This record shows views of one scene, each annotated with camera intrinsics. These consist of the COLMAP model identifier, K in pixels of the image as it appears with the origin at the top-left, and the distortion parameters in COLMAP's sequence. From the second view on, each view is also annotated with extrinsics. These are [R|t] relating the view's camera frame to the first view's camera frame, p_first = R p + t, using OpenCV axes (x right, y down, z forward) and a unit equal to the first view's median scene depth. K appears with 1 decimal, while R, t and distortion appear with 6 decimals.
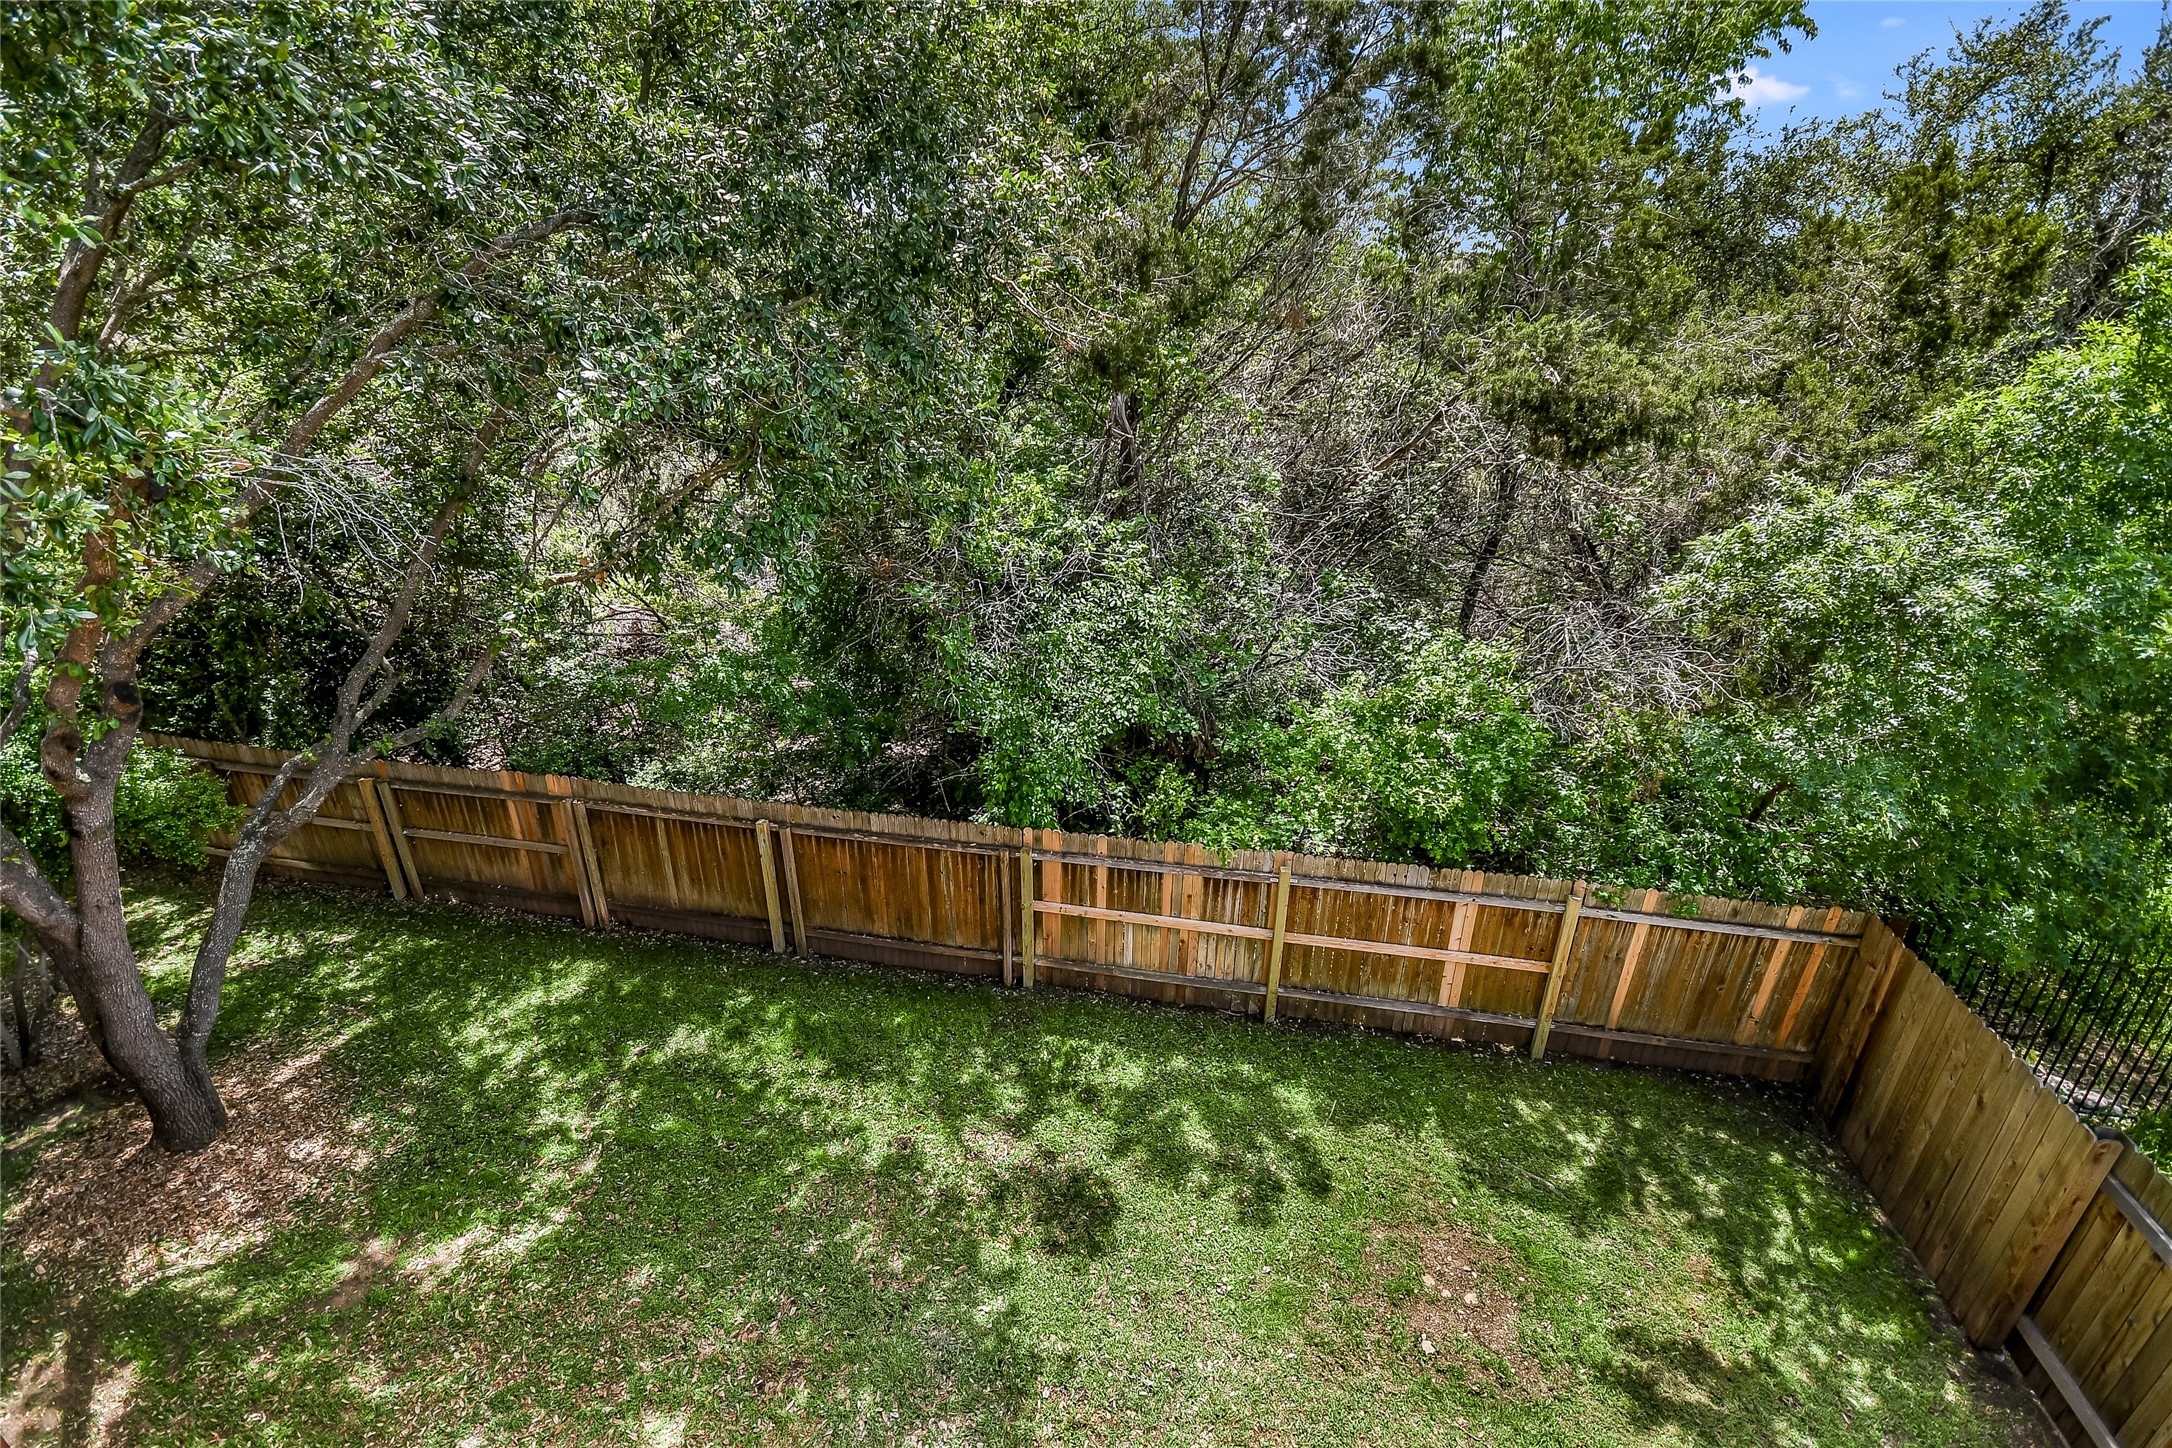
lens RADIAL K [[998.1, 0, 1062.8], [0, 998.1, 718.5], [0, 0, 1]] dist [-0.005116, -0.000399]
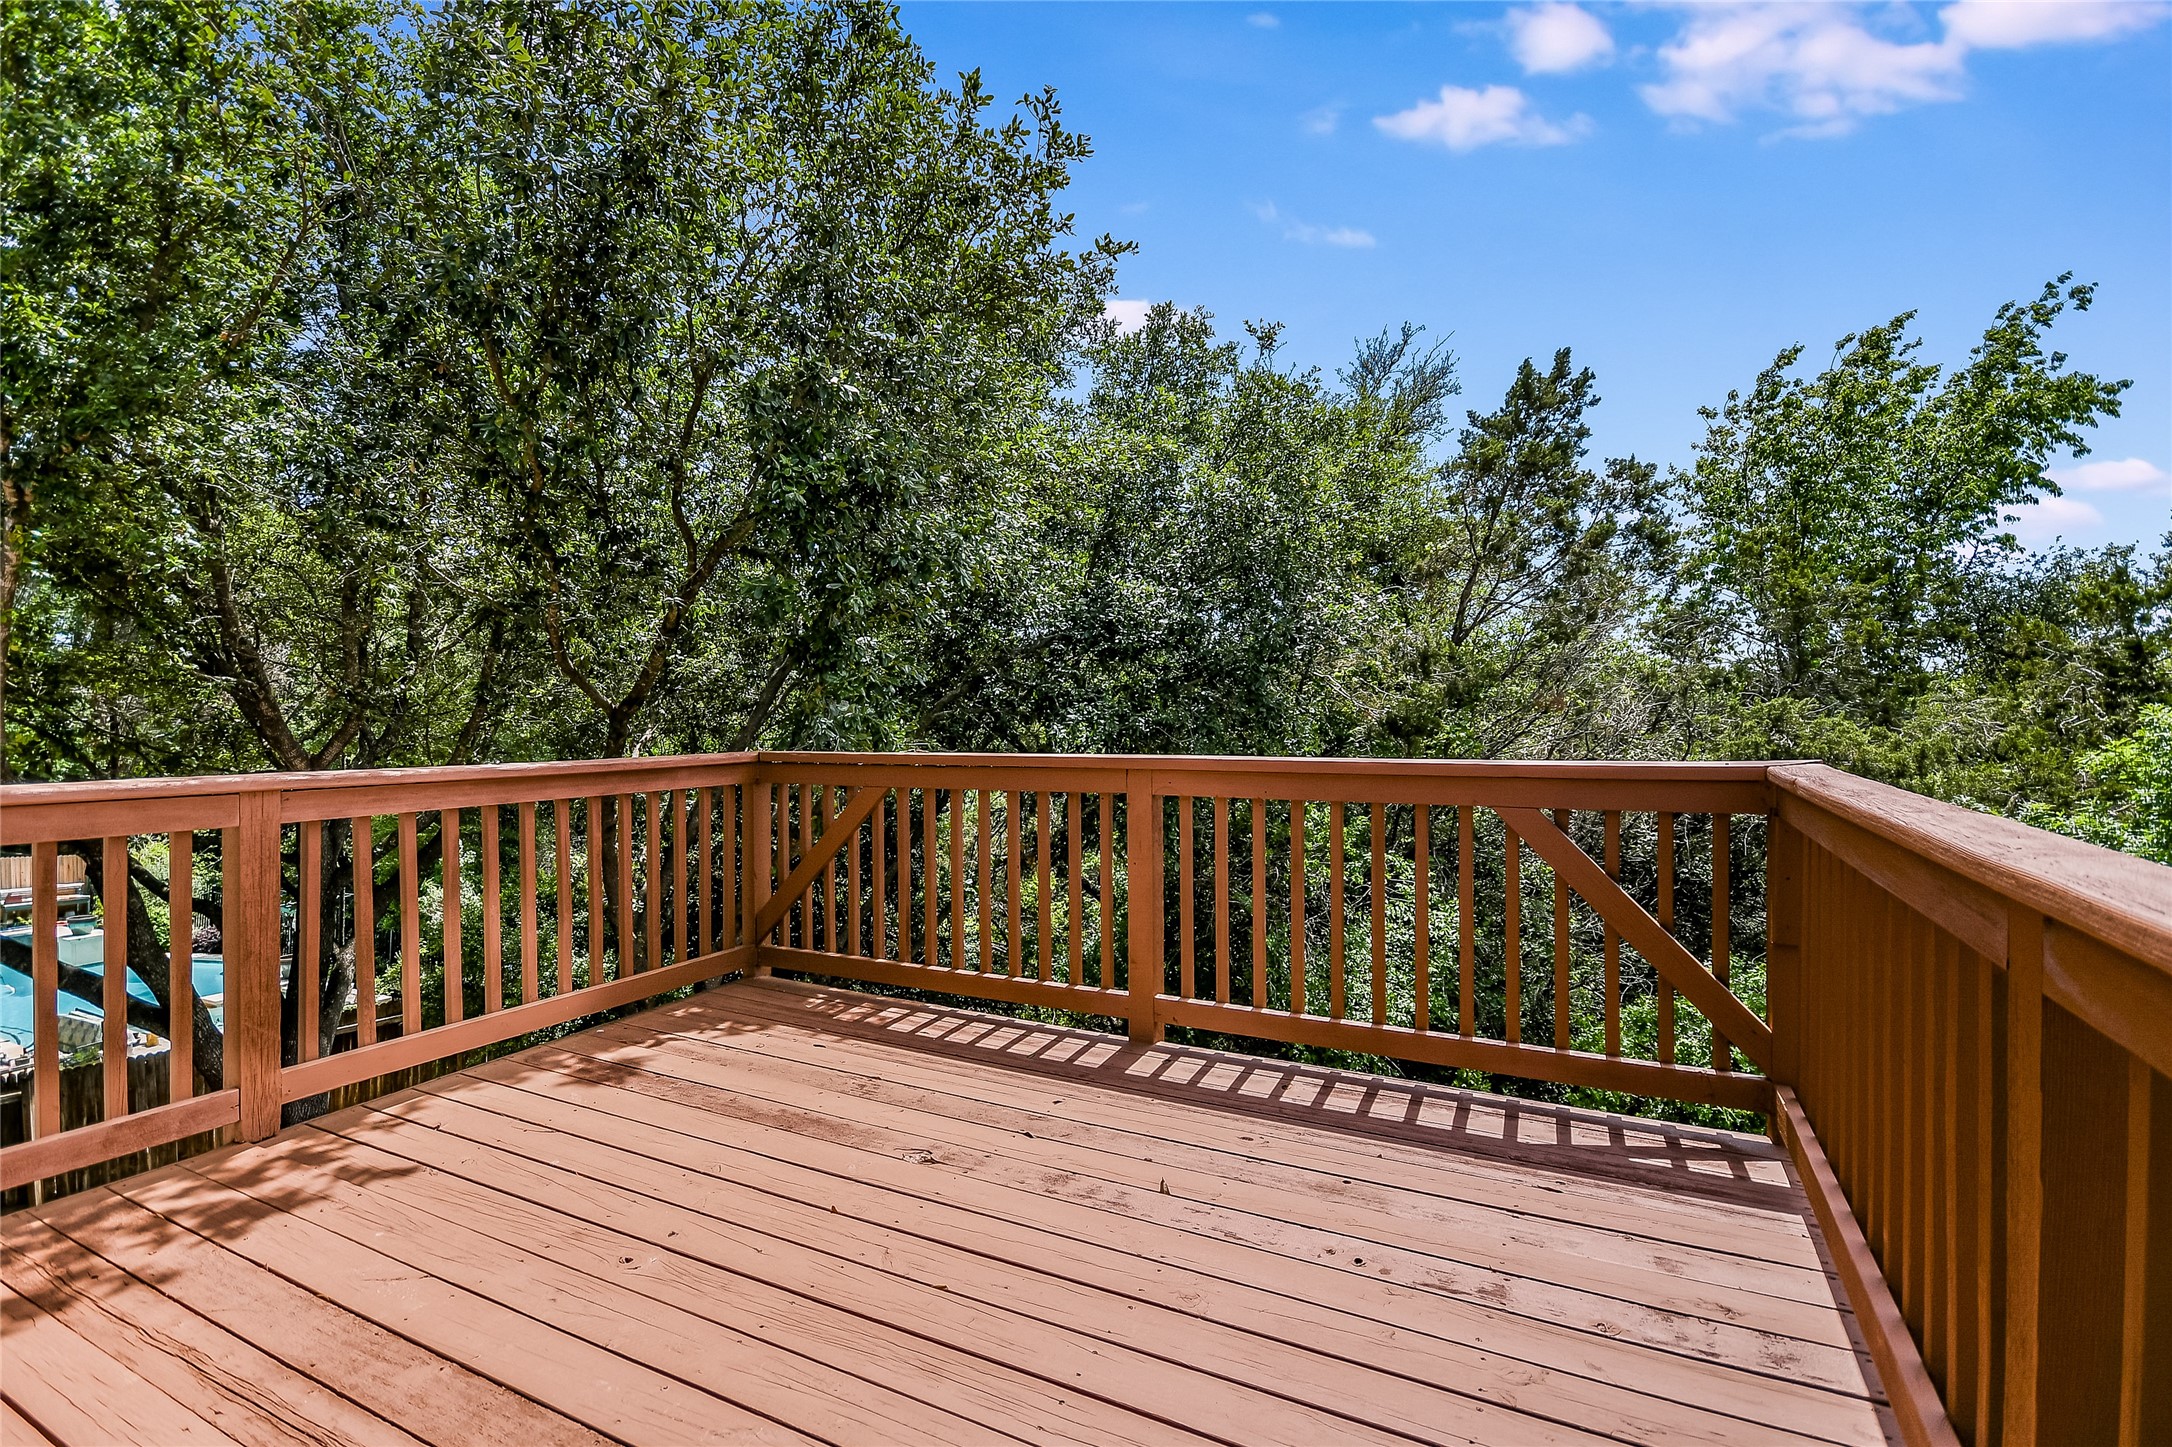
lens RADIAL K [[1016.7, 0, 1086.0], [0, 1016.7, 723.5], [0, 0, 1]] dist [0.012579, 0.000156]
pose [[0.965765, 0.006607, -0.259333, -0.008703], [-0.106135, 0.922244, -0.371756, 0.219803], [0.236712, 0.386553, 0.891372, -0.378413]]
